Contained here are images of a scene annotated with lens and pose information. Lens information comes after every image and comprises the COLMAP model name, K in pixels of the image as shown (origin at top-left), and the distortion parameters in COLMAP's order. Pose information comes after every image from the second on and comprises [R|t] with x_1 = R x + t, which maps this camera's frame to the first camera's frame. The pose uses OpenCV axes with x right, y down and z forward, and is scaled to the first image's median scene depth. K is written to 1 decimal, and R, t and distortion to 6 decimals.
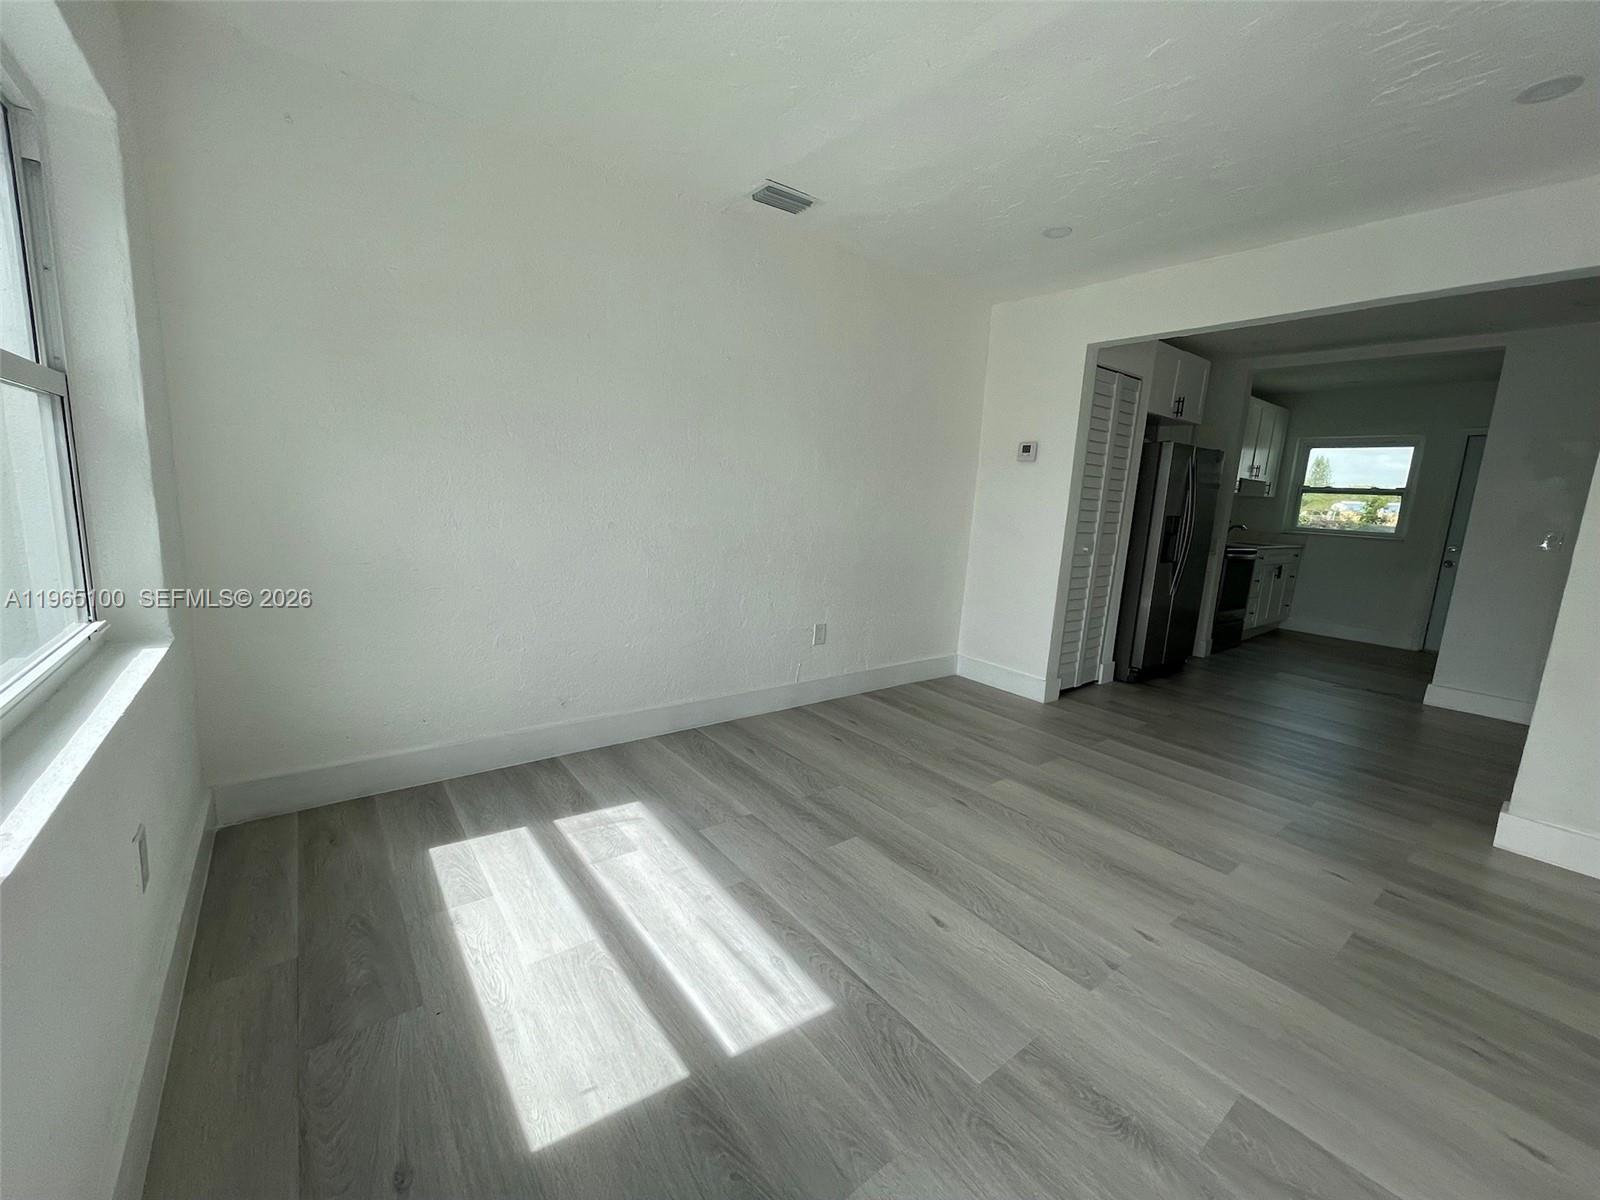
lens RADIAL K [[646.2, 0, 800.0], [0, 646.2, 600.0], [0, 0, 1]] dist [0.001017, 0.000095]
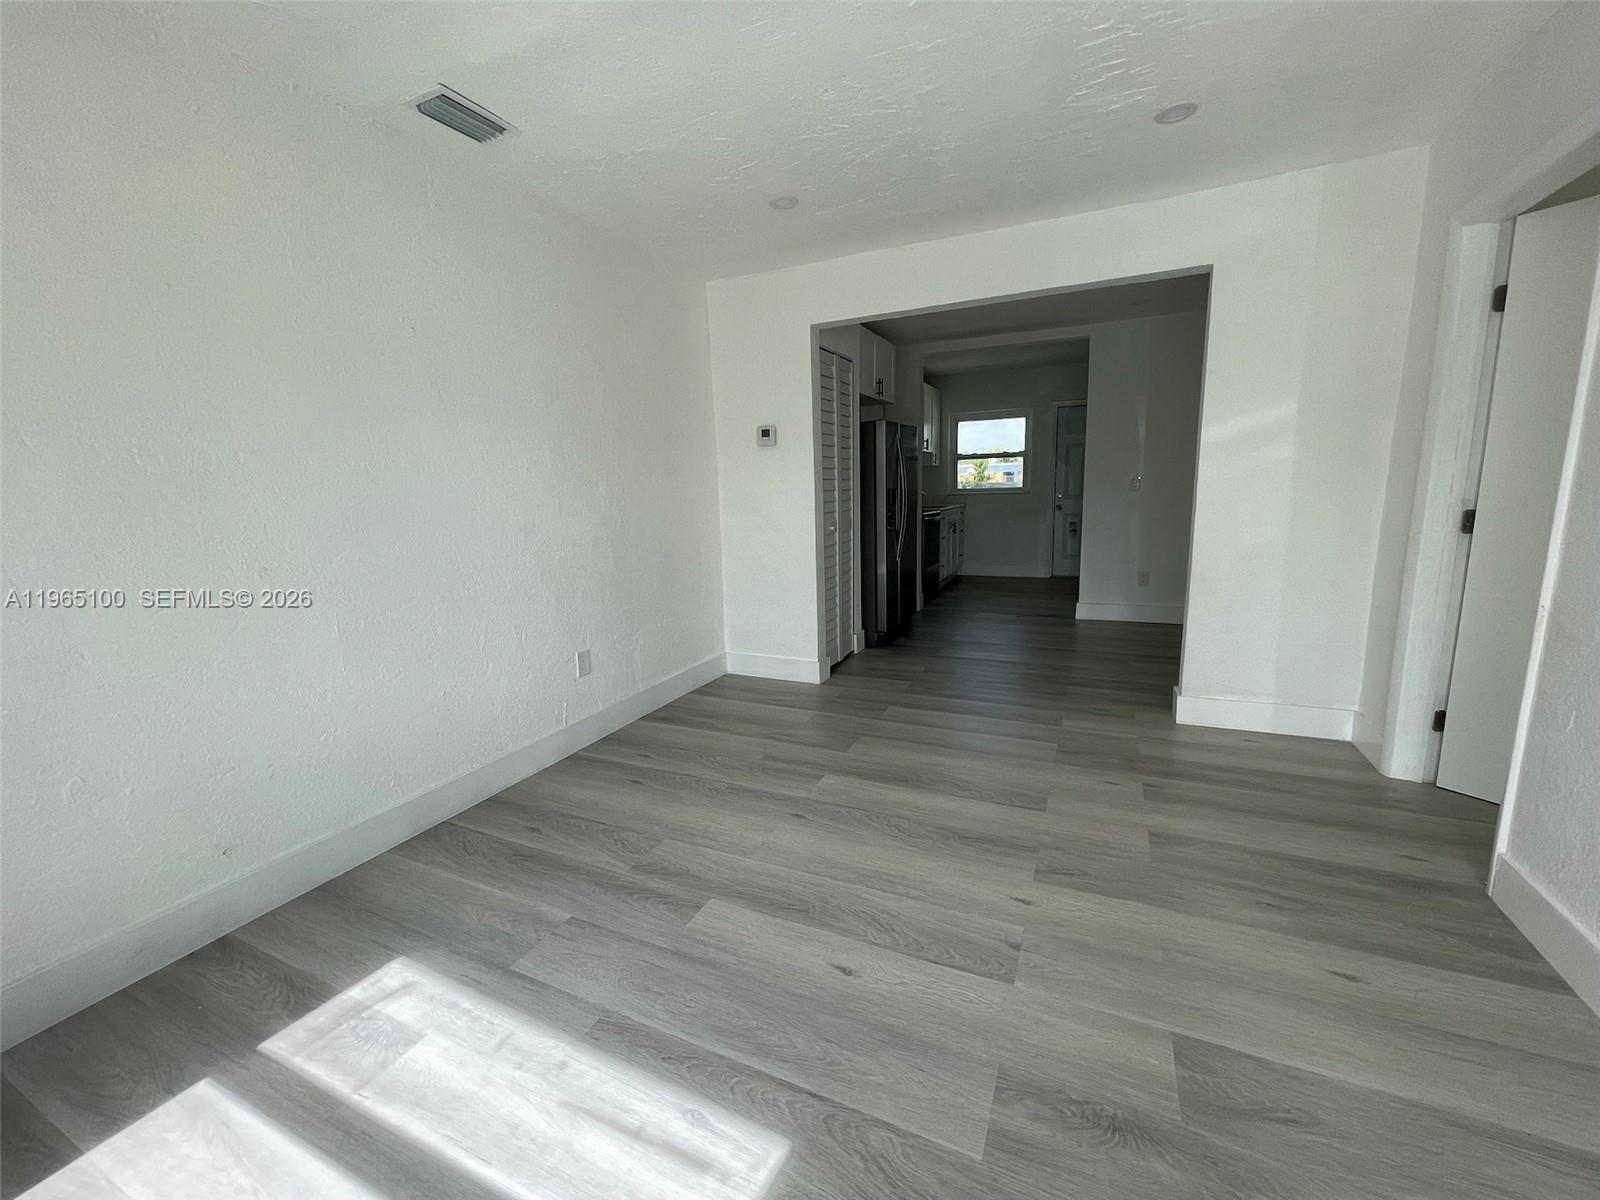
lens RADIAL K [[646.2, 0, 800.0], [0, 646.2, 600.0], [0, 0, 1]] dist [0.001017, 0.000095]
pose [[0.886437, -0.160430, 0.434157, -0.101602], [0.154738, 0.986755, 0.048692, -0.036667], [-0.436218, 0.024019, 0.899520, 0.161942]]
